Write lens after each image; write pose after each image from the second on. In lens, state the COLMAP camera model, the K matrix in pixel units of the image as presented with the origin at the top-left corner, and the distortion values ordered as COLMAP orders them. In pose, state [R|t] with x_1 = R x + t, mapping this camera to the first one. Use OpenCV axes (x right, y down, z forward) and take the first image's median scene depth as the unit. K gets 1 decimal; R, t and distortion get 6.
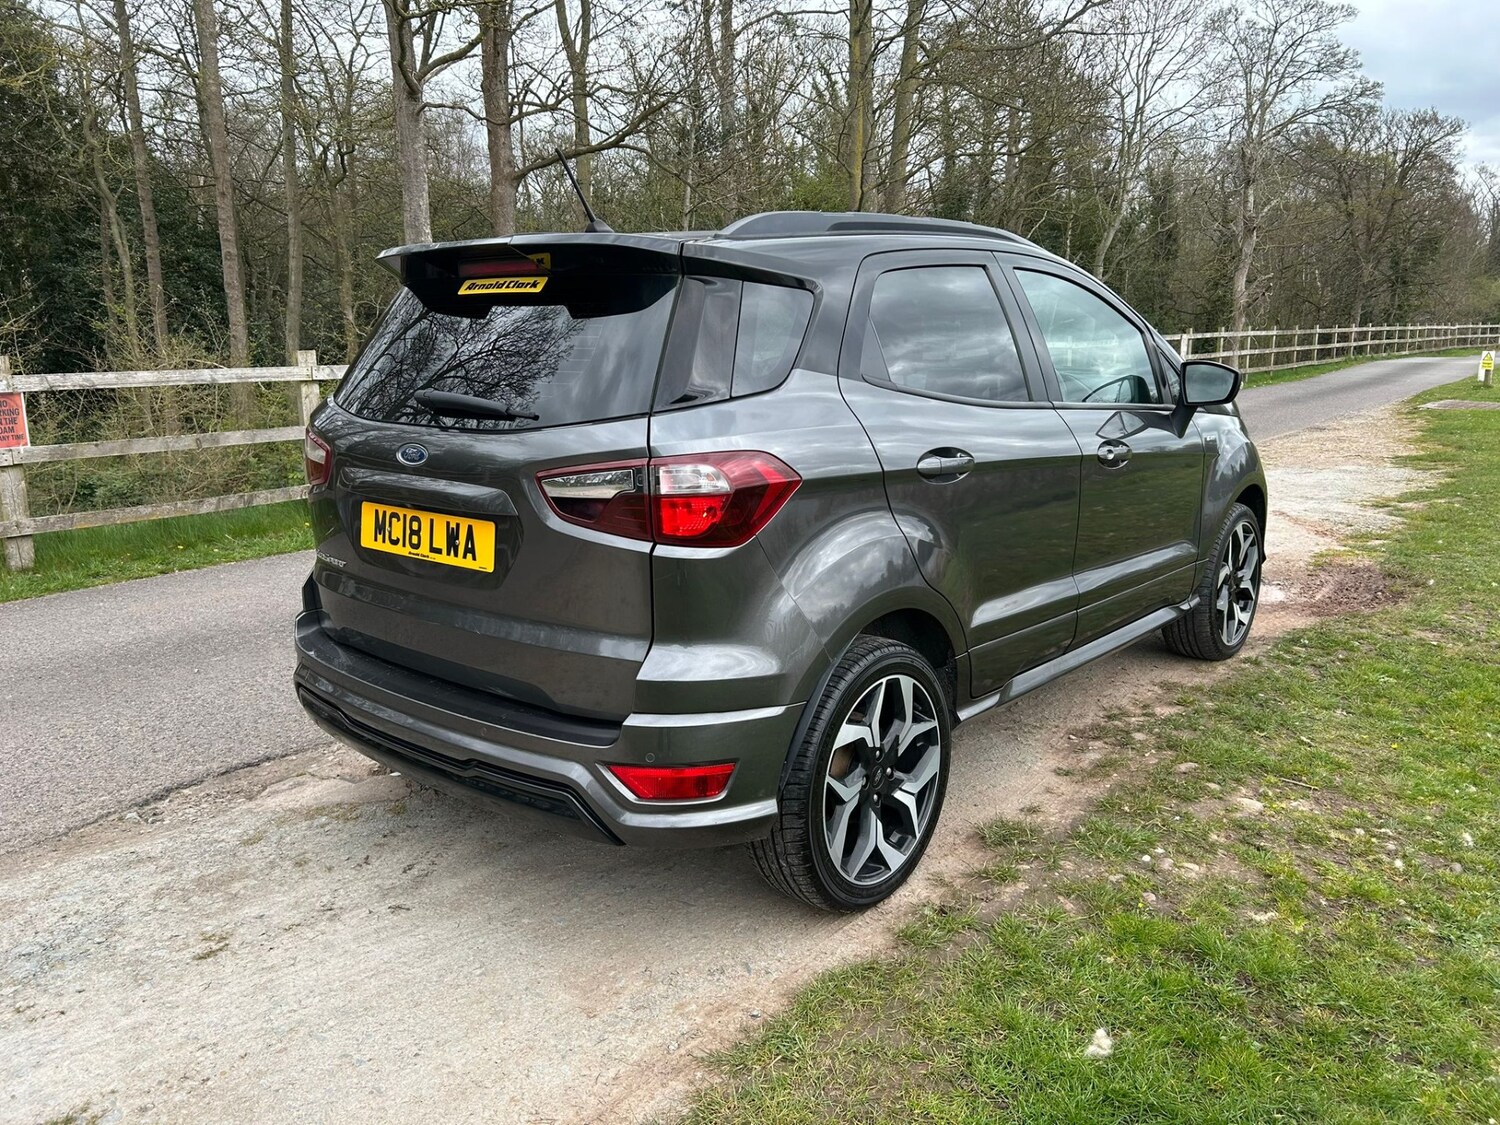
lens RADIAL K [[1160.8, 0, 743.8], [0, 1160.8, 546.1], [0, 0, 1]] dist [0.050186, -0.057073]
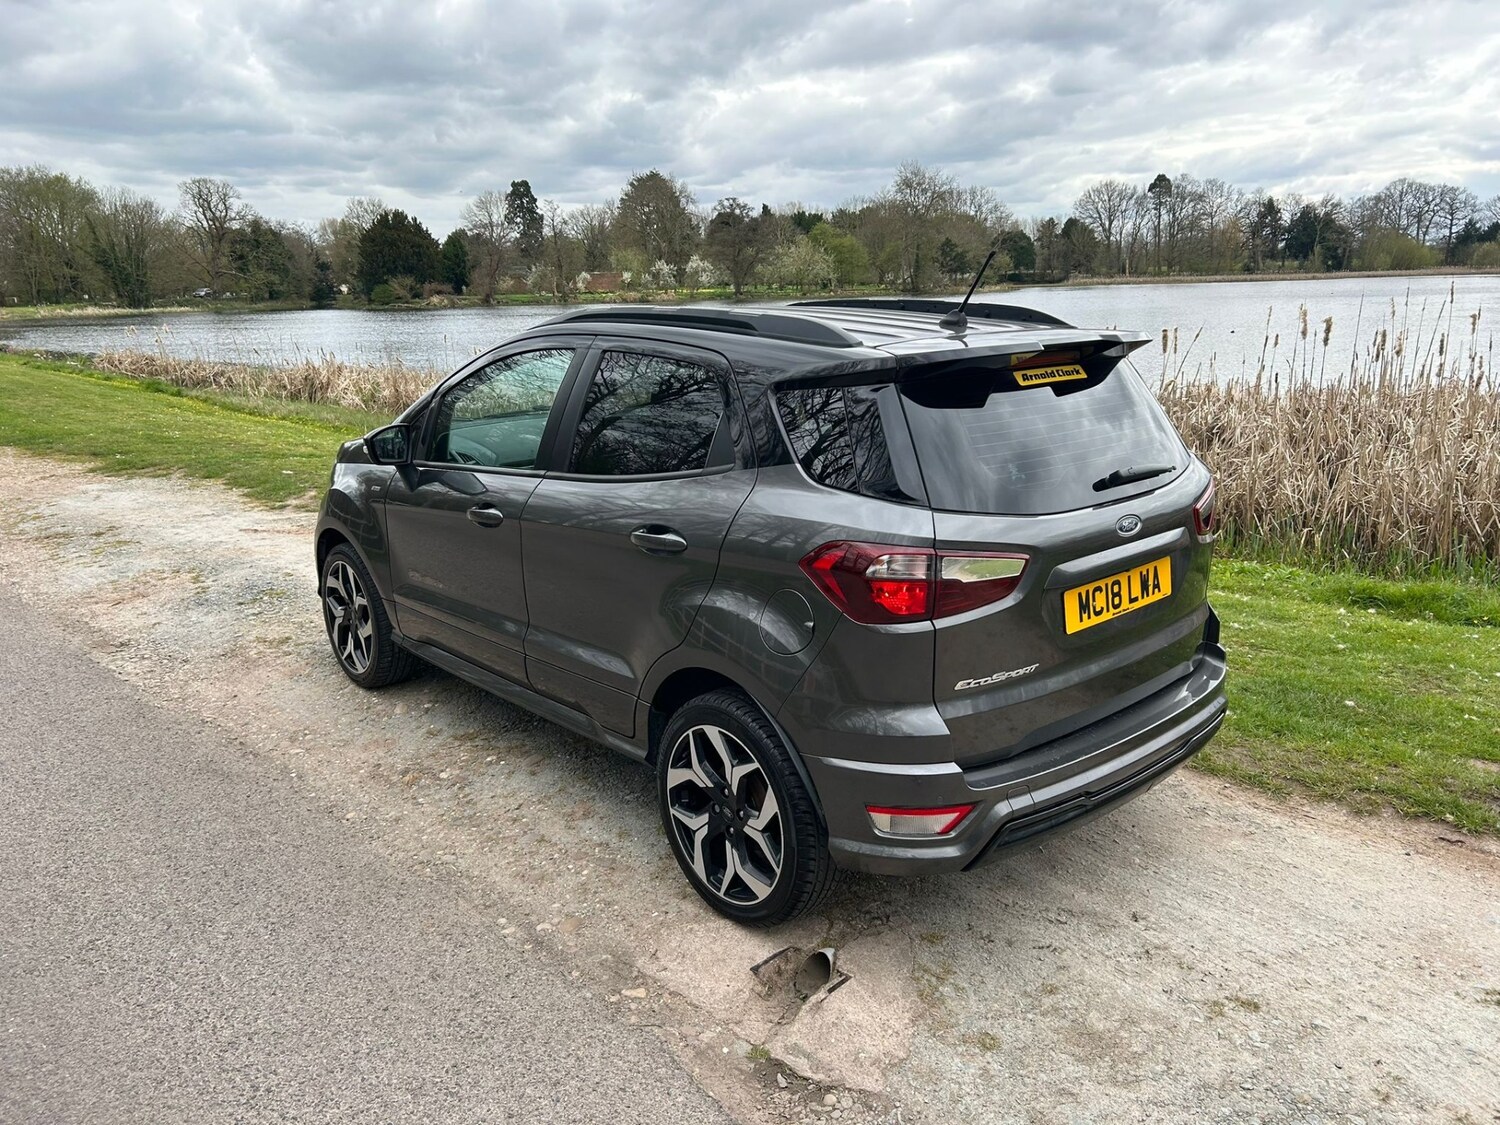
lens RADIAL K [[1160.8, 0, 750.0], [0, 1160.8, 549.8], [0, 0, 1]] dist [0.050186, -0.057073]
pose [[0.105063, -0.218101, 0.970255, -1.322557], [0.200863, 0.960199, 0.194090, -0.323806], [-0.973969, 0.174497, 0.144690, 1.098553]]
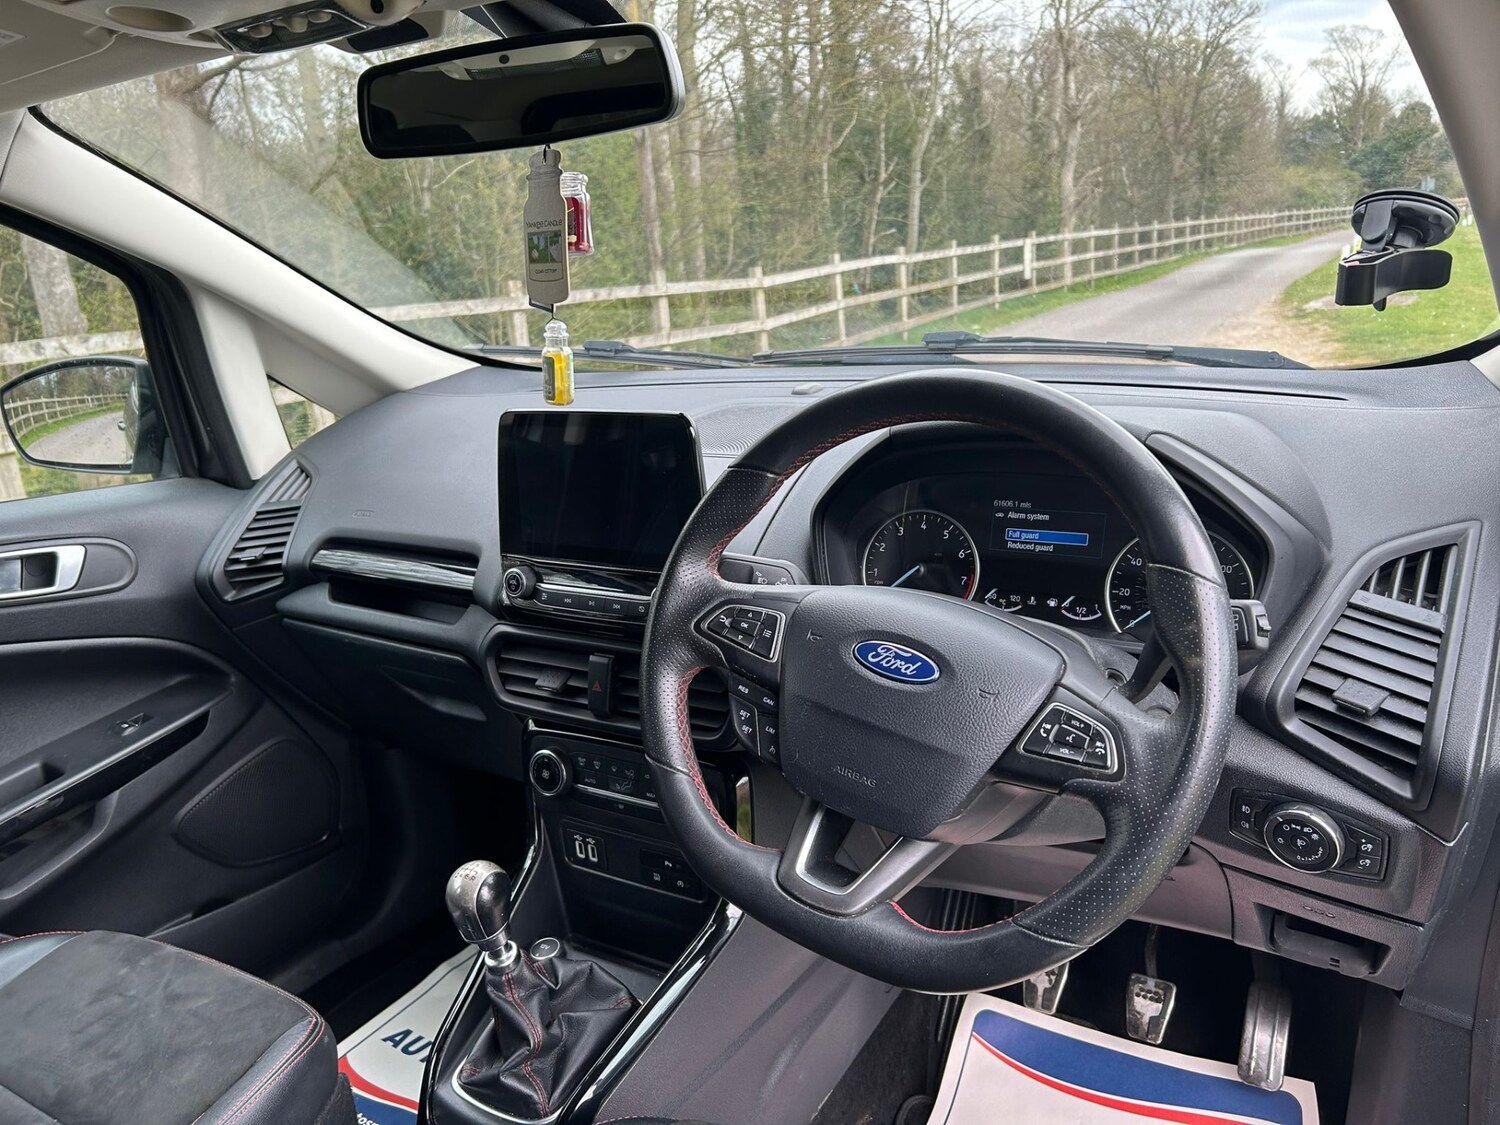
lens RADIAL K [[1160.8, 0, 750.6], [0, 1160.8, 559.9], [0, 0, 1]] dist [0.050186, -0.057073]
pose [[0.985812, -0.100955, 0.134101, 0.279088], [0.091593, 0.993024, 0.074253, -0.214787], [-0.140662, -0.060917, 0.988182, 1.226345]]
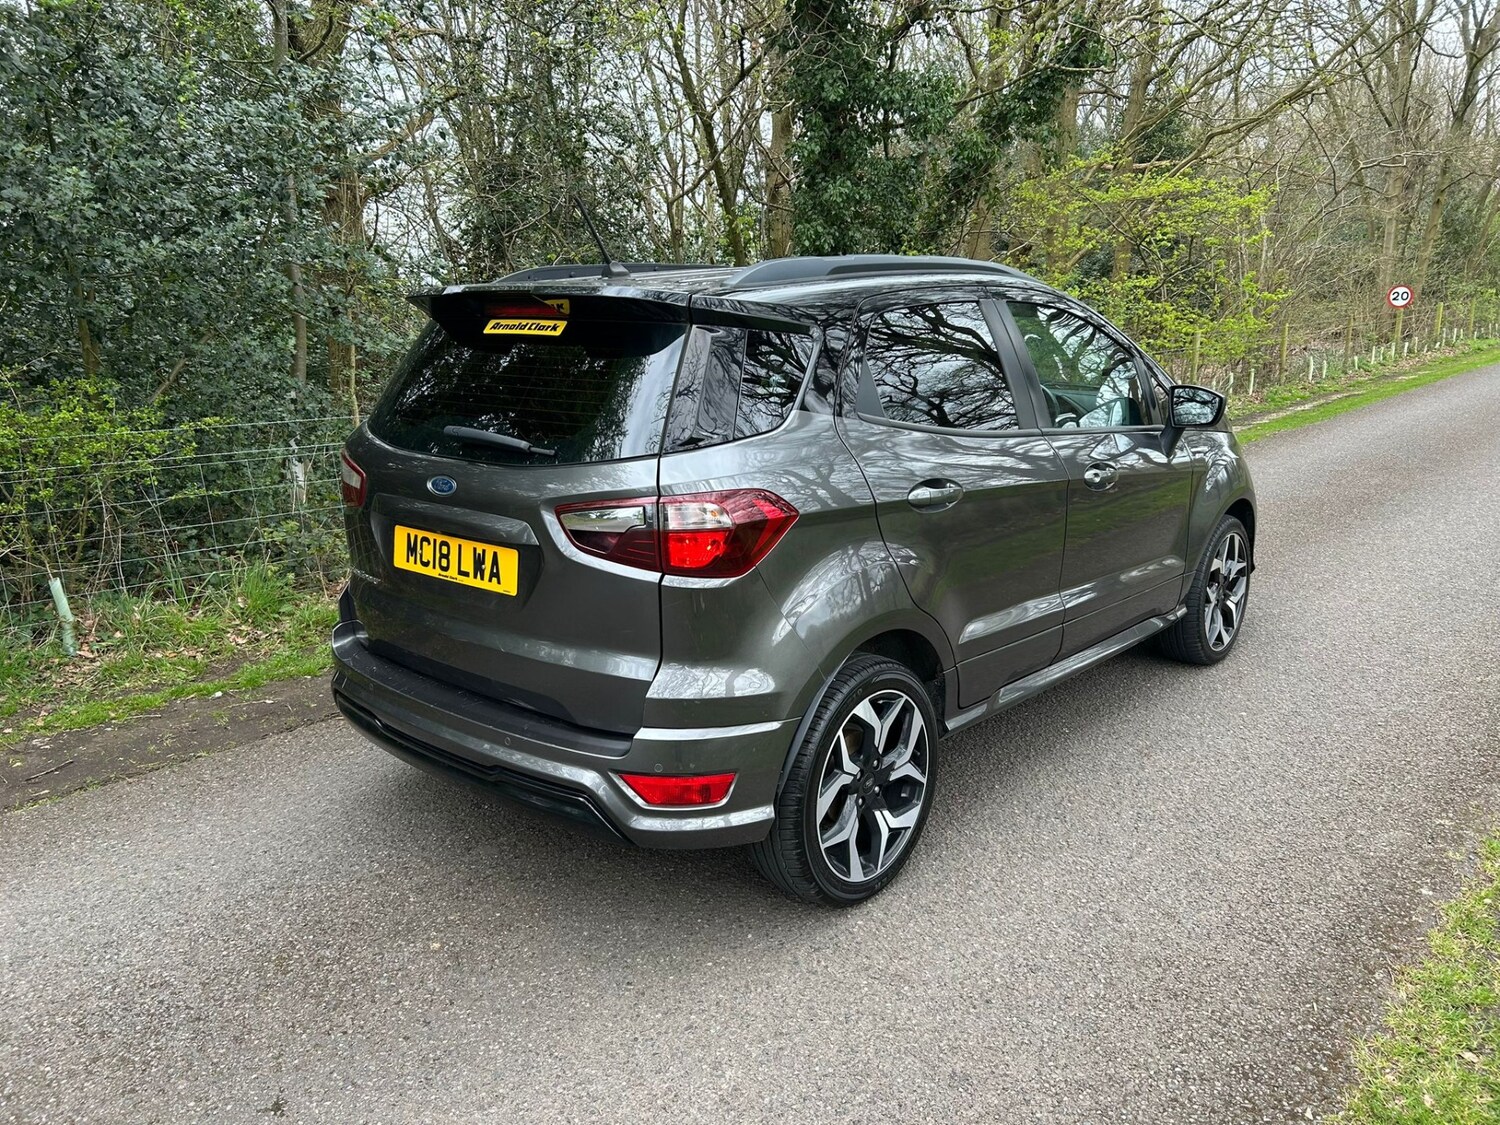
lens RADIAL K [[1160.8, 0, 749.0], [0, 1160.8, 563.5], [0, 0, 1]] dist [0.050186, -0.057073]
pose [[0.999912, 0.007011, -0.011257, 0.013175], [-0.006671, 0.999527, 0.030011, -0.036693], [0.011462, -0.029933, 0.999486, -0.076872]]
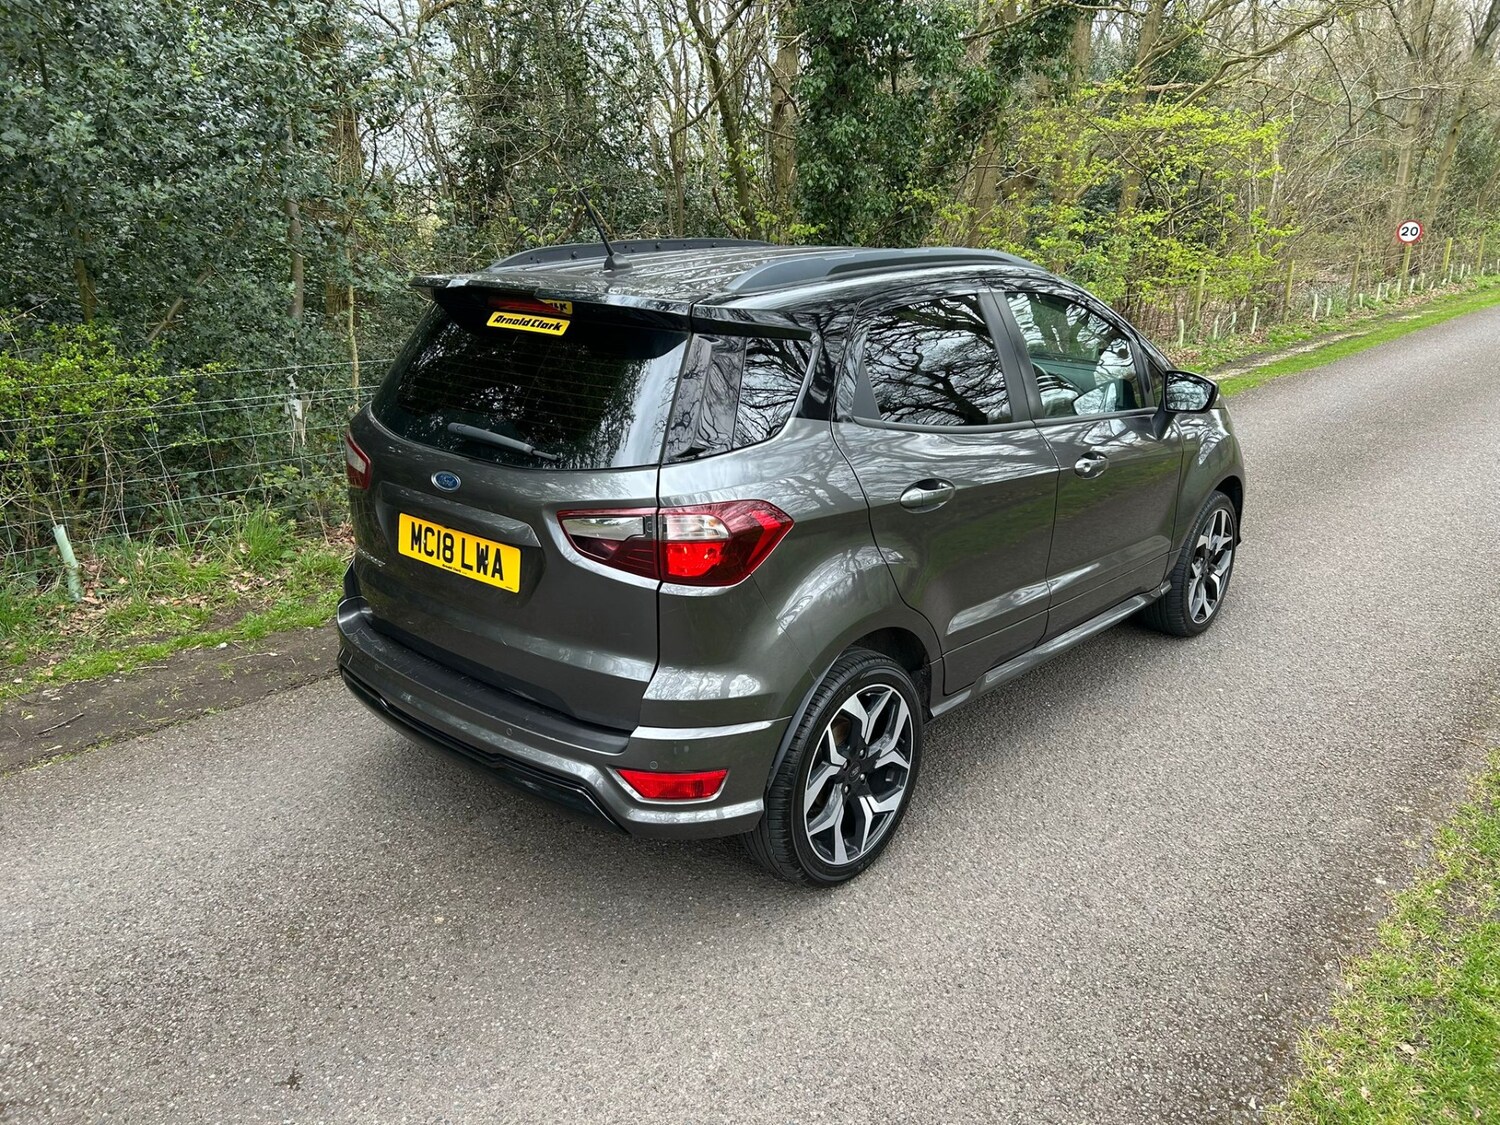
lens RADIAL K [[1160.8, 0, 754.0], [0, 1160.8, 562.6], [0, 0, 1]] dist [0.050186, -0.057073]
pose [[0.999602, 0.028108, -0.002583, 0.013134], [-0.027698, 0.994406, 0.101930, -0.111726], [0.005434, -0.101818, 0.994788, -0.103109]]
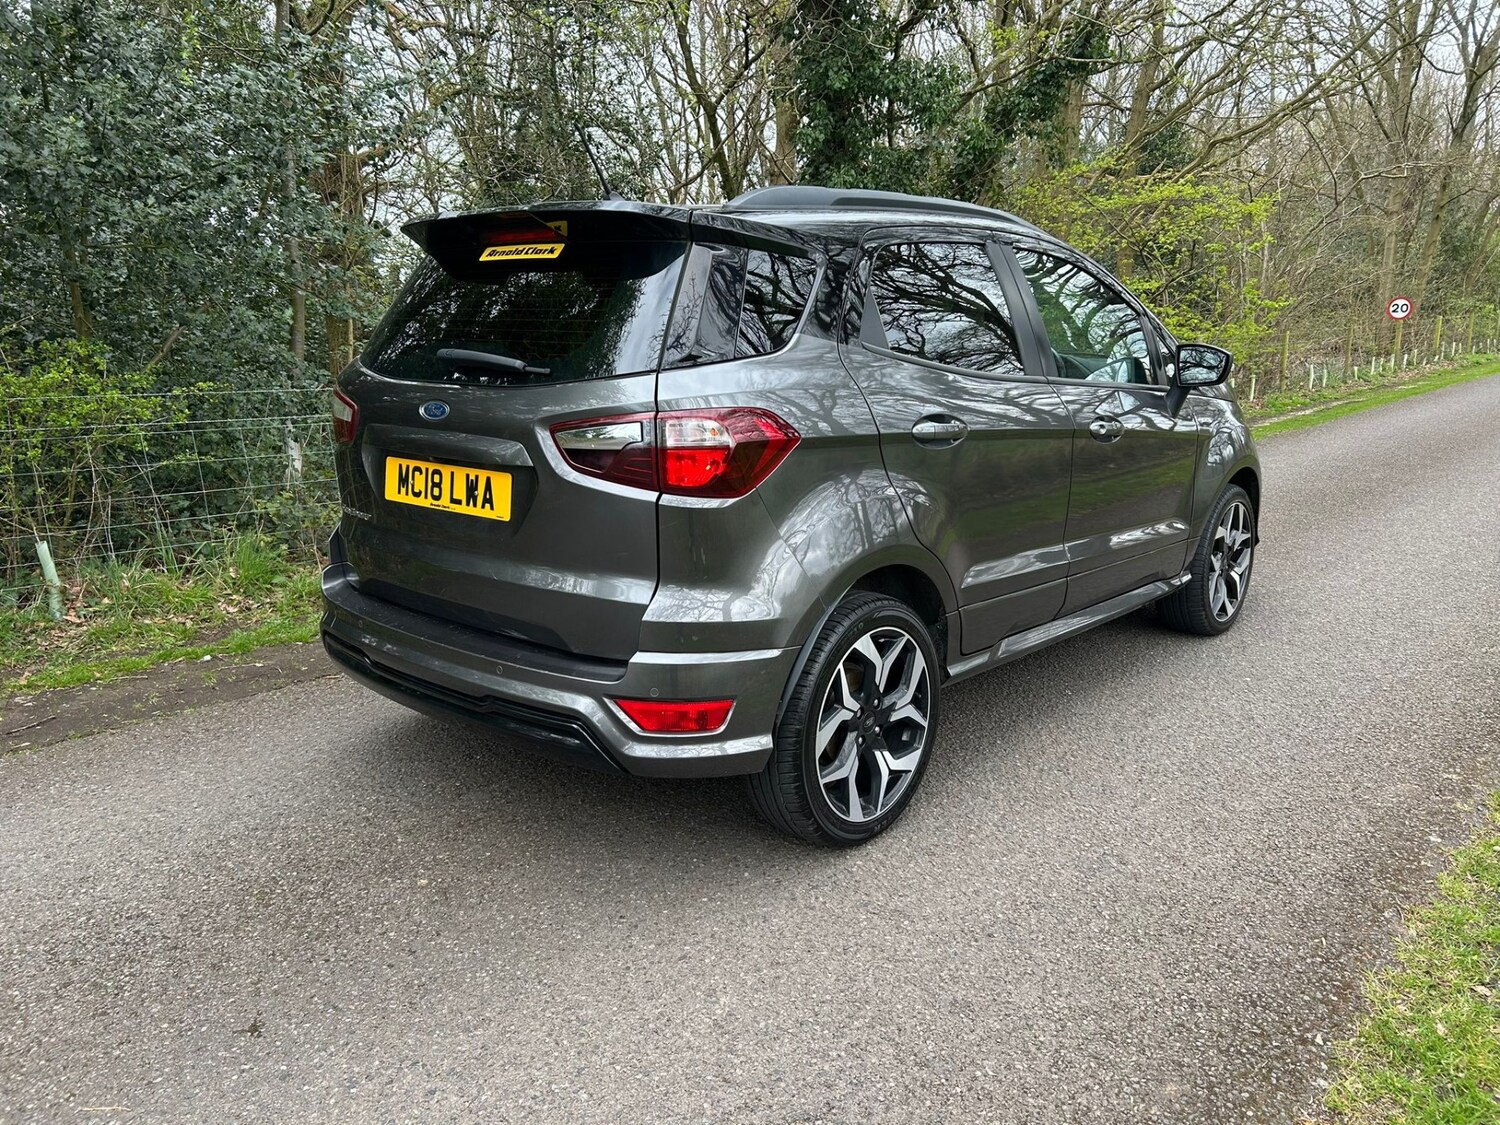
lens RADIAL K [[1160.8, 0, 762.0], [0, 1160.8, 568.0], [0, 0, 1]] dist [0.050186, -0.057073]
pose [[0.999877, 0.015652, -0.000970, 0.014861], [-0.015629, 0.999670, 0.020382, 0.035209], [0.001289, -0.020364, 0.999792, -0.056700]]
